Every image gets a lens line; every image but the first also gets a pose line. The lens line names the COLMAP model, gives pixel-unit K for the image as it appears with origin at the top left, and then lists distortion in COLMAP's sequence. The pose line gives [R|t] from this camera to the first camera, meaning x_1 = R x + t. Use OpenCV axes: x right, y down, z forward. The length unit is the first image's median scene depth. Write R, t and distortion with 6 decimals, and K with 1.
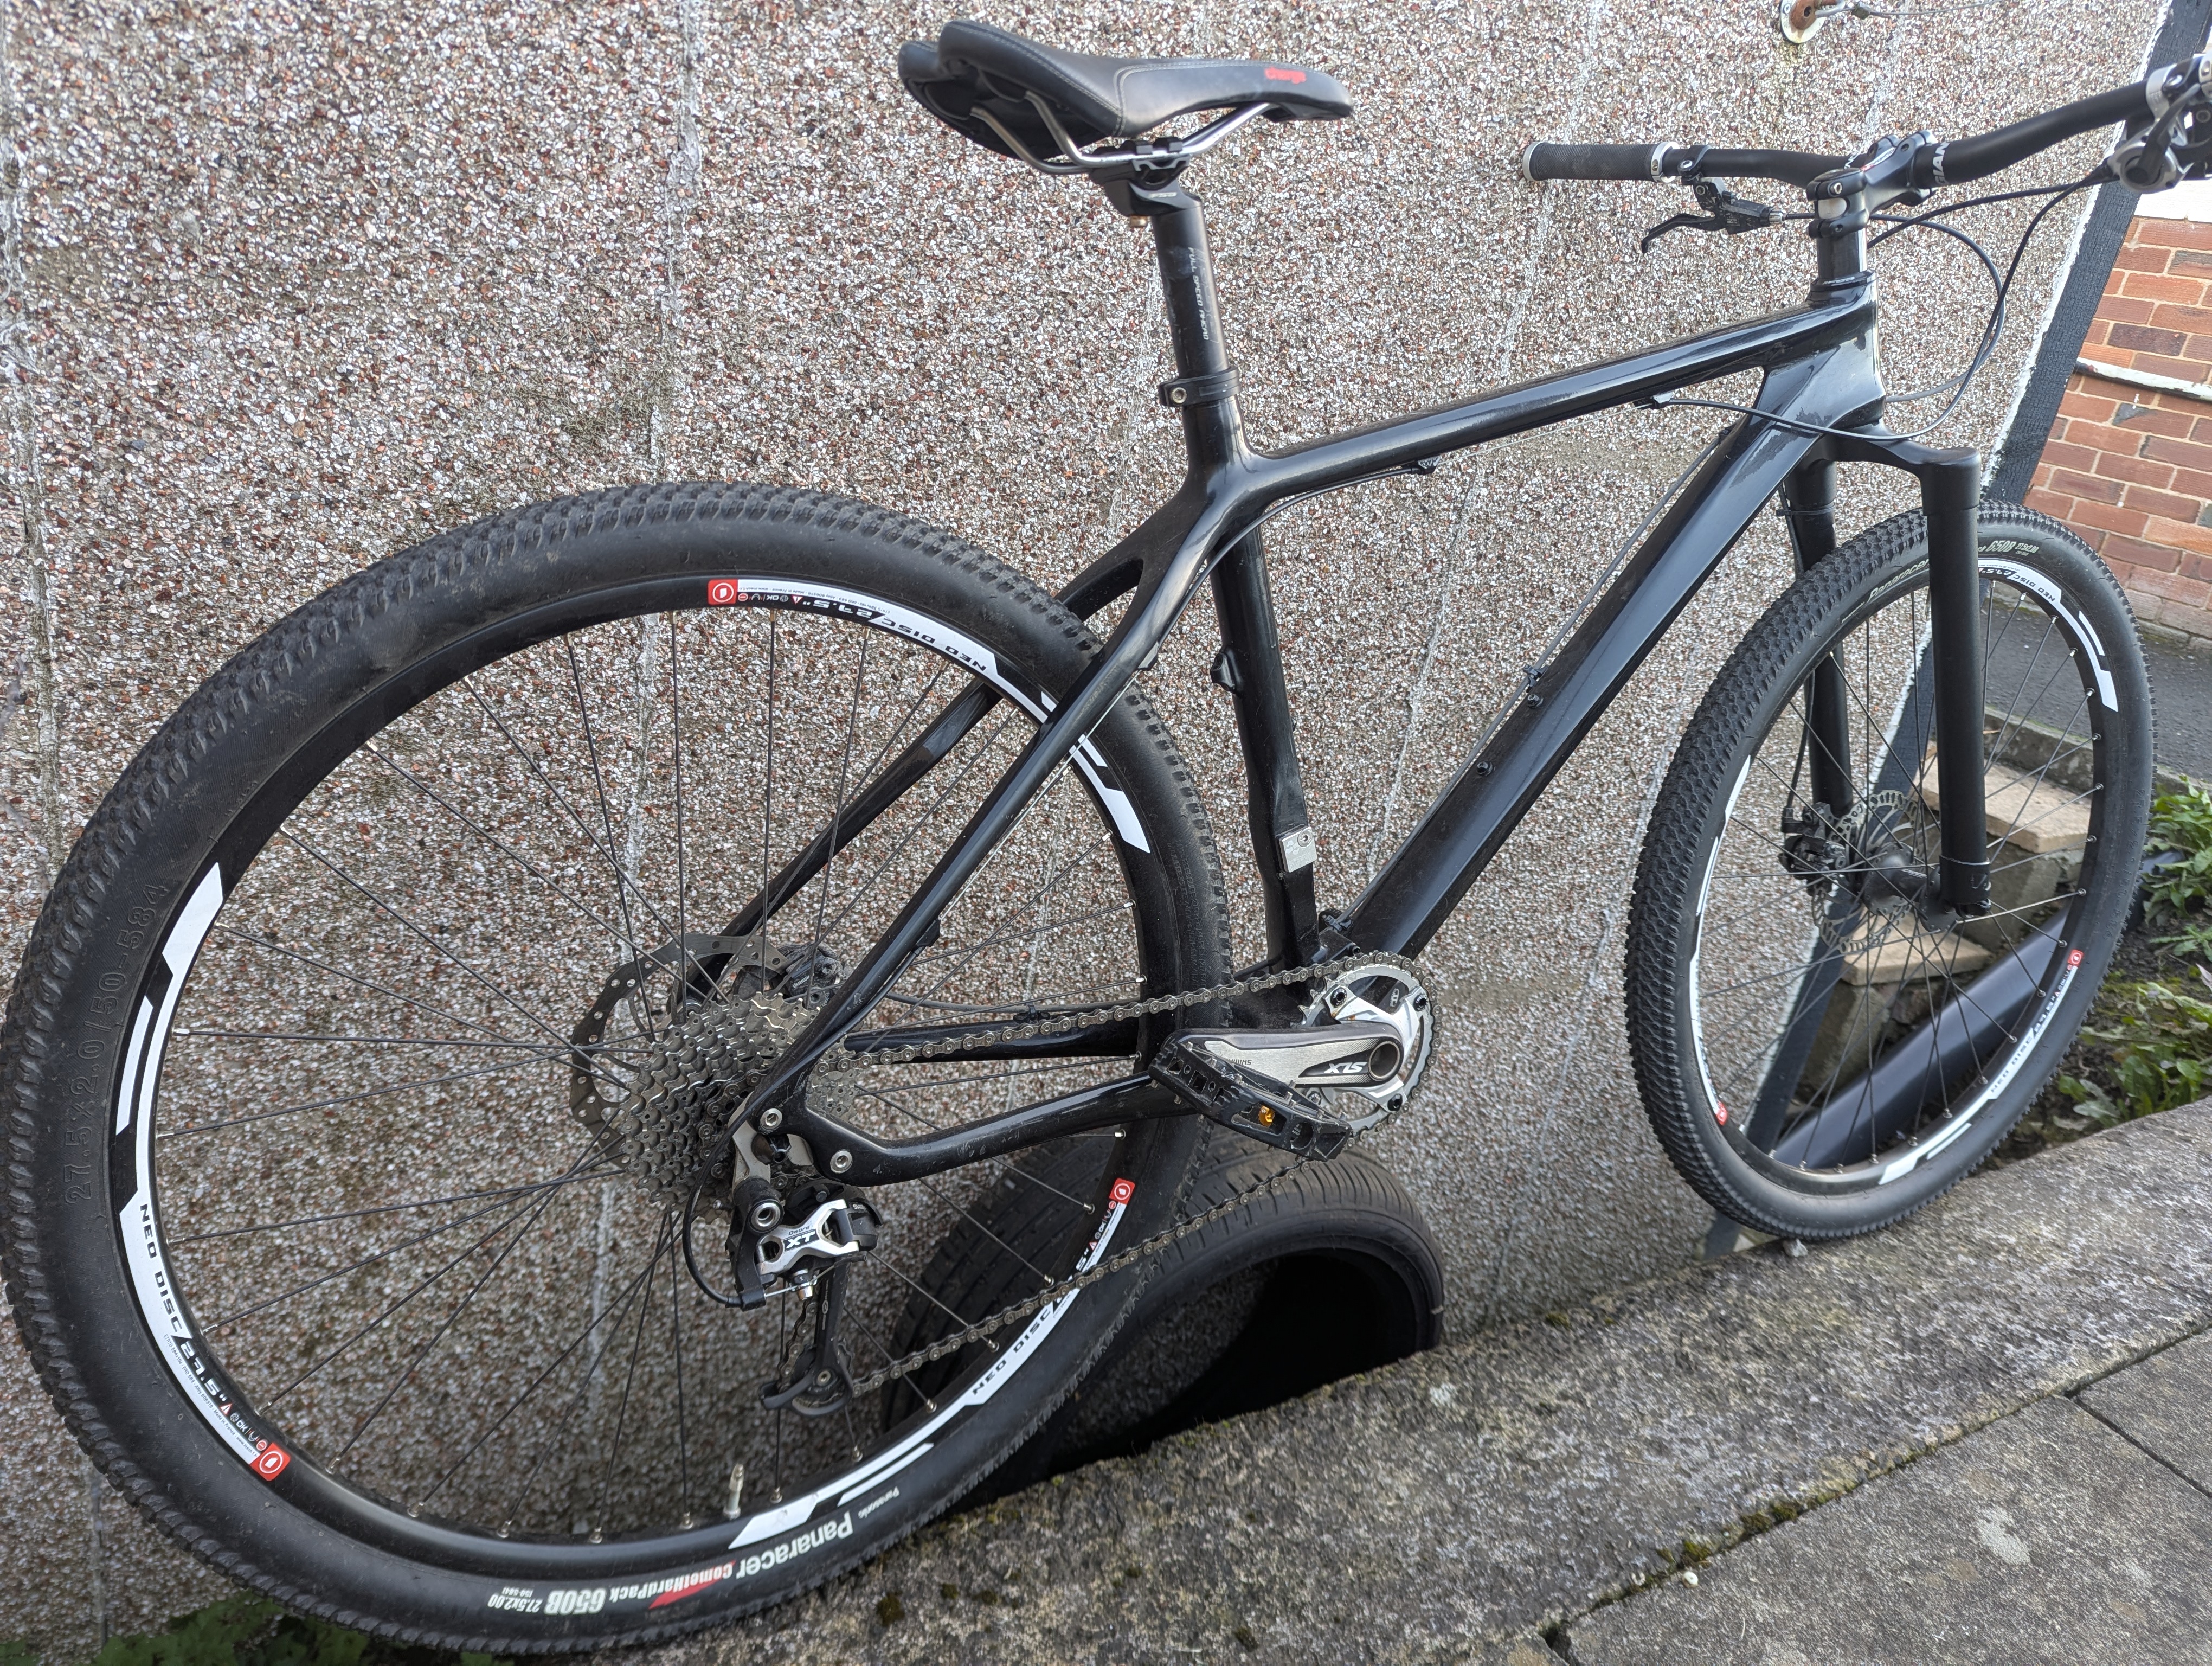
lens RADIAL K [[1551.9, 0, 1120.7], [0, 1551.9, 811.2], [0, 0, 1]] dist [0.060138, -0.056422]
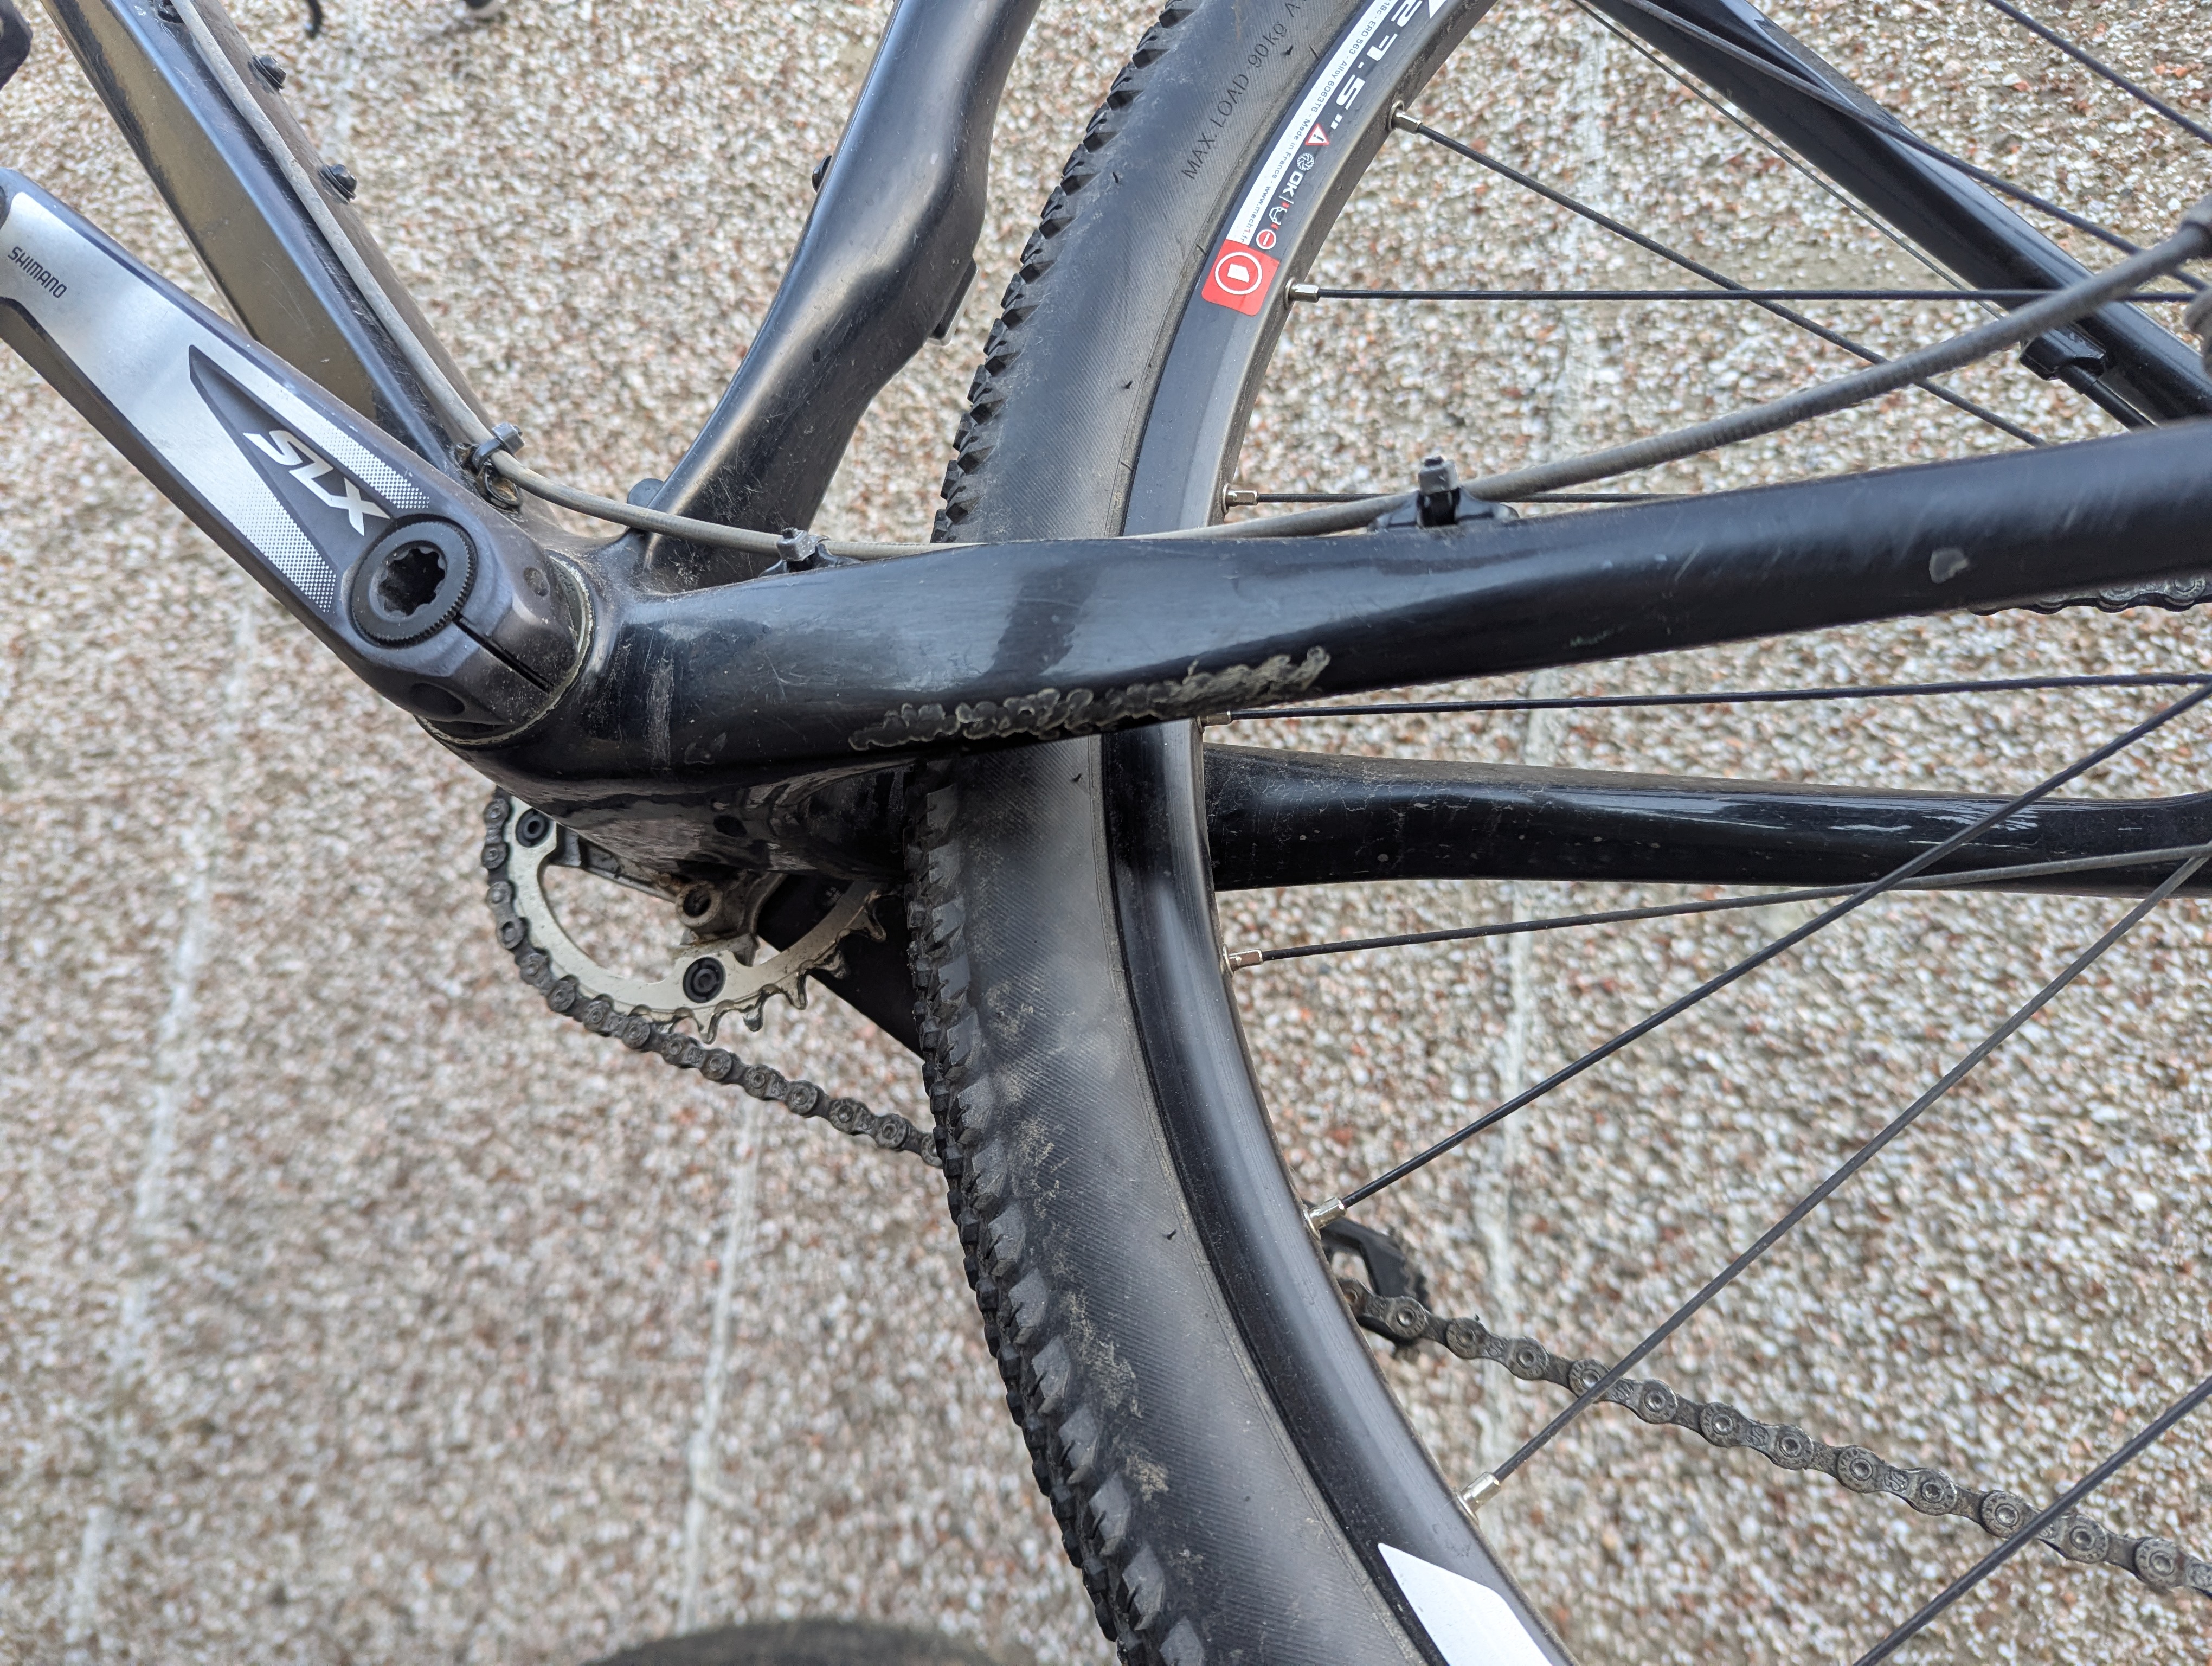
lens RADIAL K [[1597.1, 0, 1088.6], [0, 1597.1, 828.3], [0, 0, 1]] dist [0.006802, -0.005360]
pose [[0.717113, -0.171959, -0.675411, 0.535653], [-0.240408, 0.848576, -0.471298, 0.238113], [0.654182, 0.500348, 0.567185, 0.846482]]
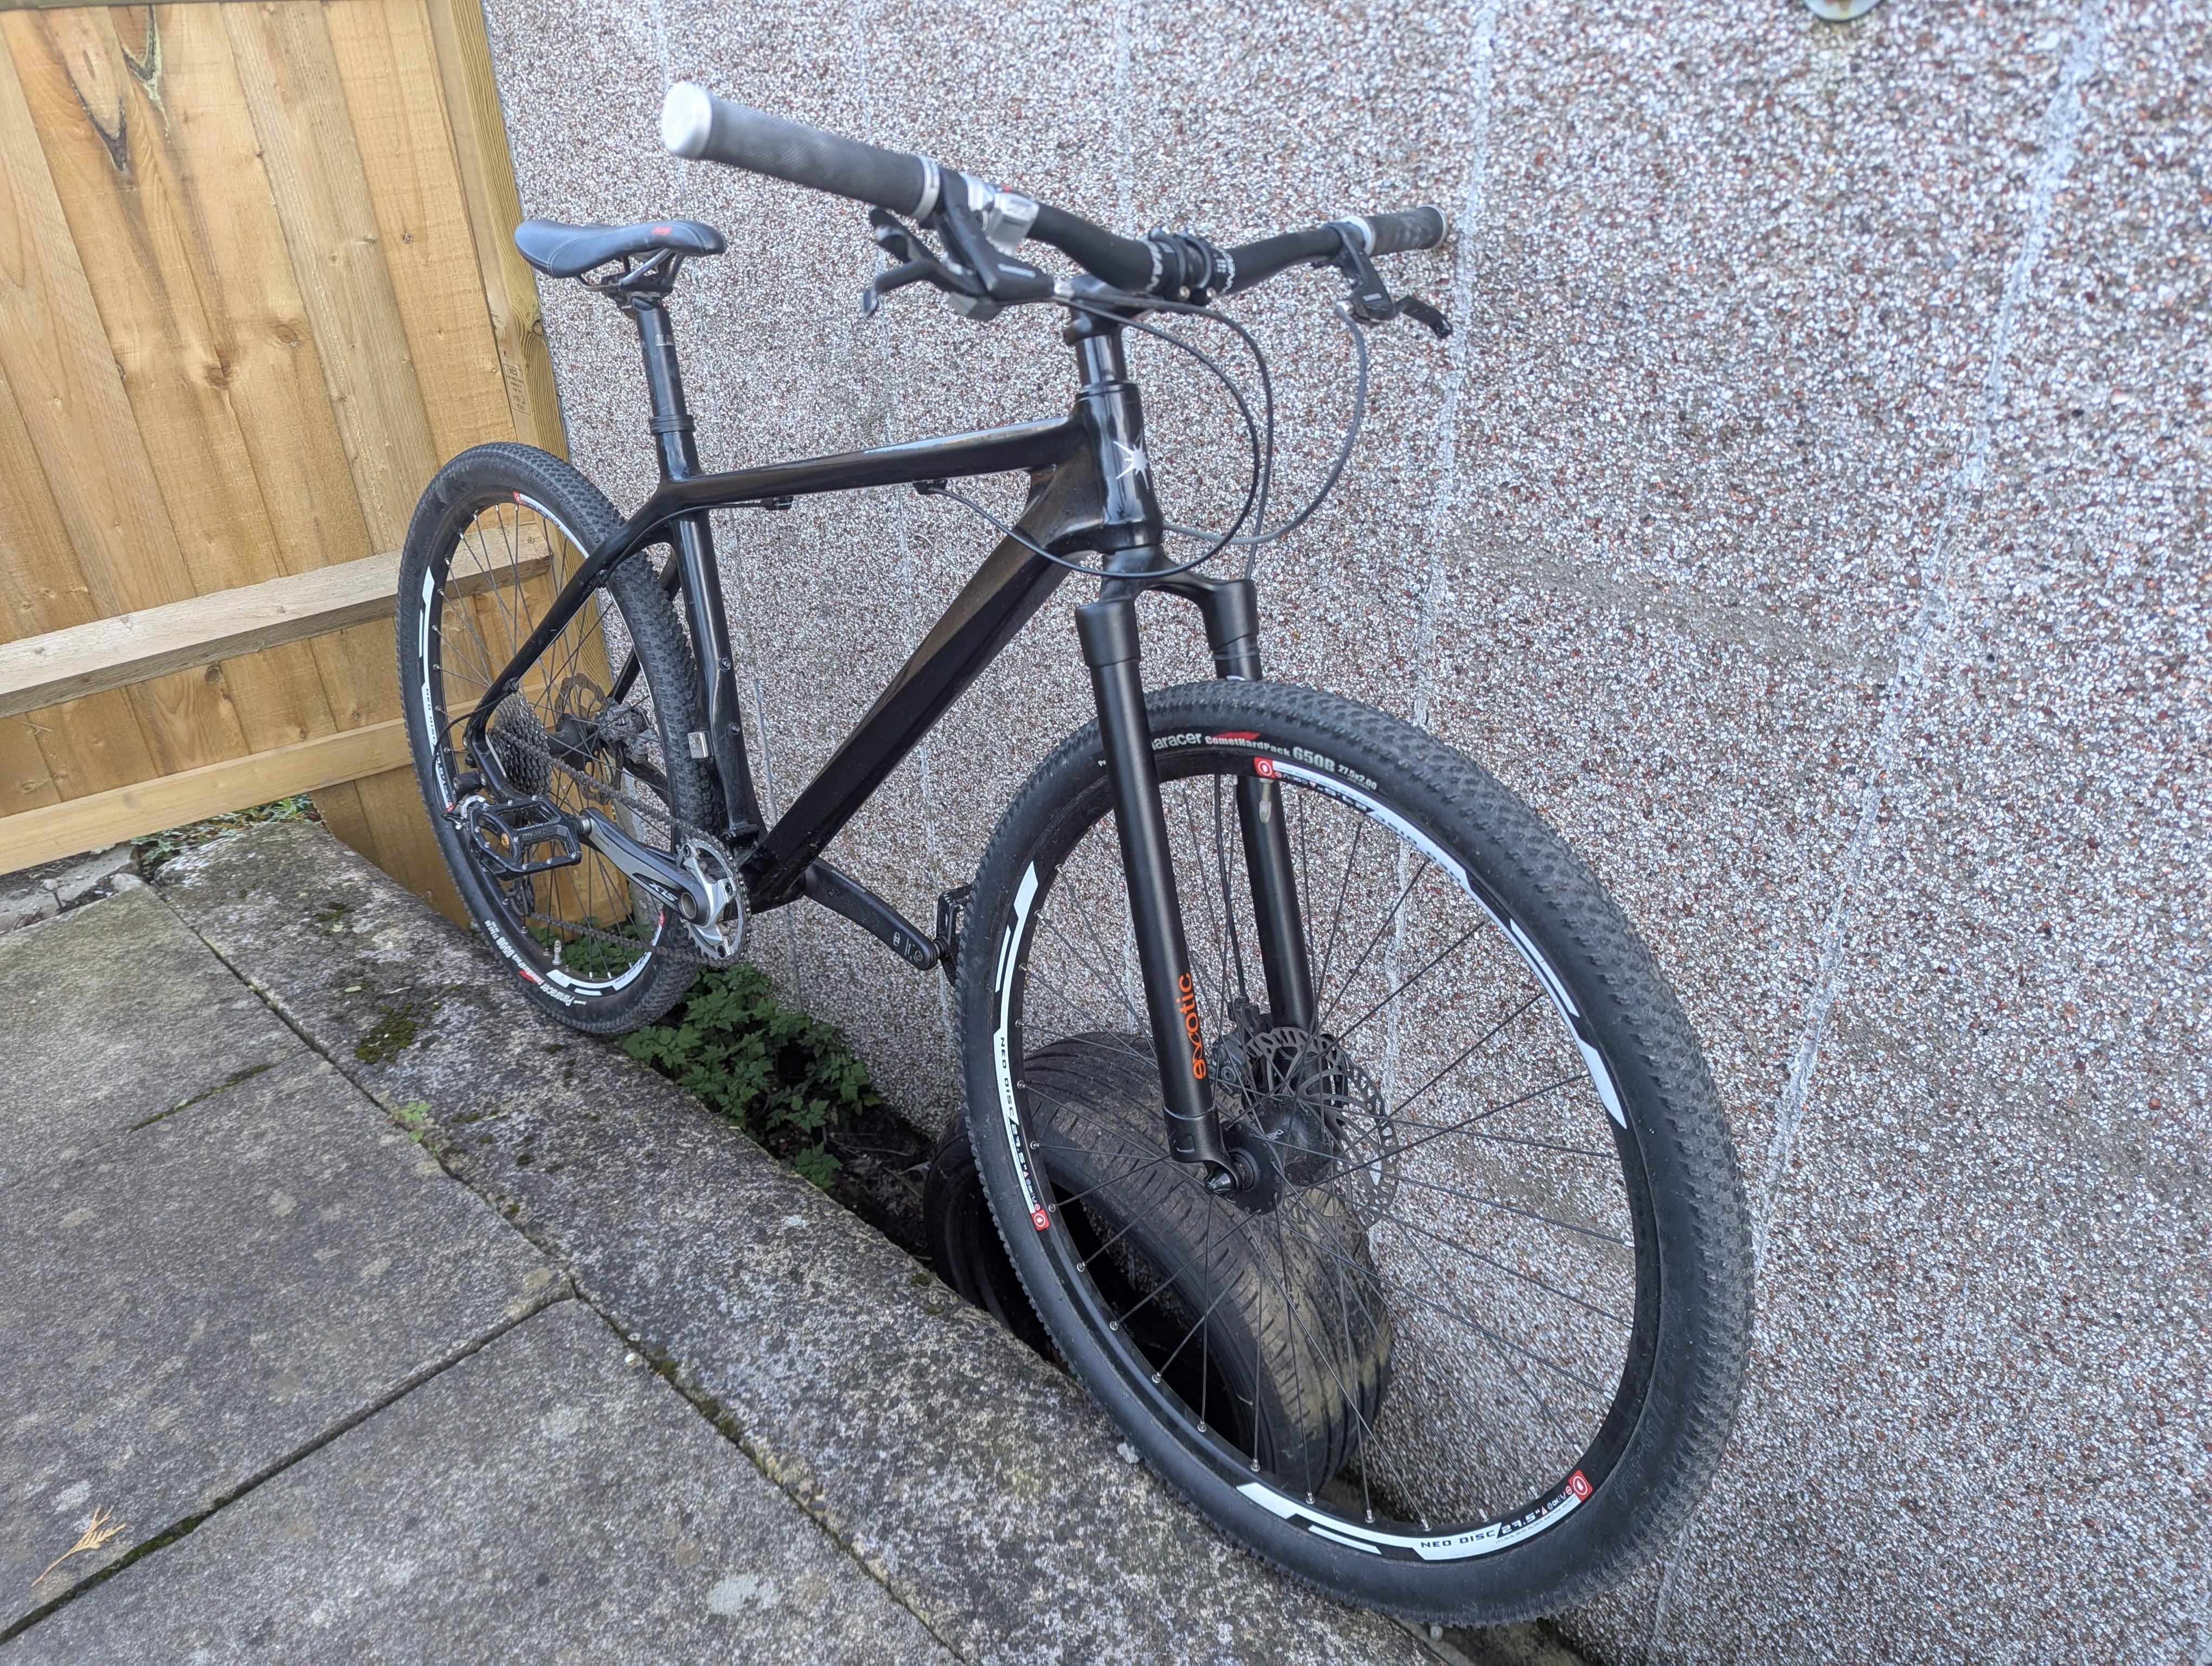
lens RADIAL K [[1551.6, 0, 1136.3], [0, 1551.6, 831.1], [0, 0, 1]] dist [0.062644, -0.053267]
pose [[0.287271, 0.327148, -0.900250, 1.260438], [-0.295902, 0.924204, 0.241430, -0.301030], [0.910998, 0.197030, 0.362301, 0.682362]]
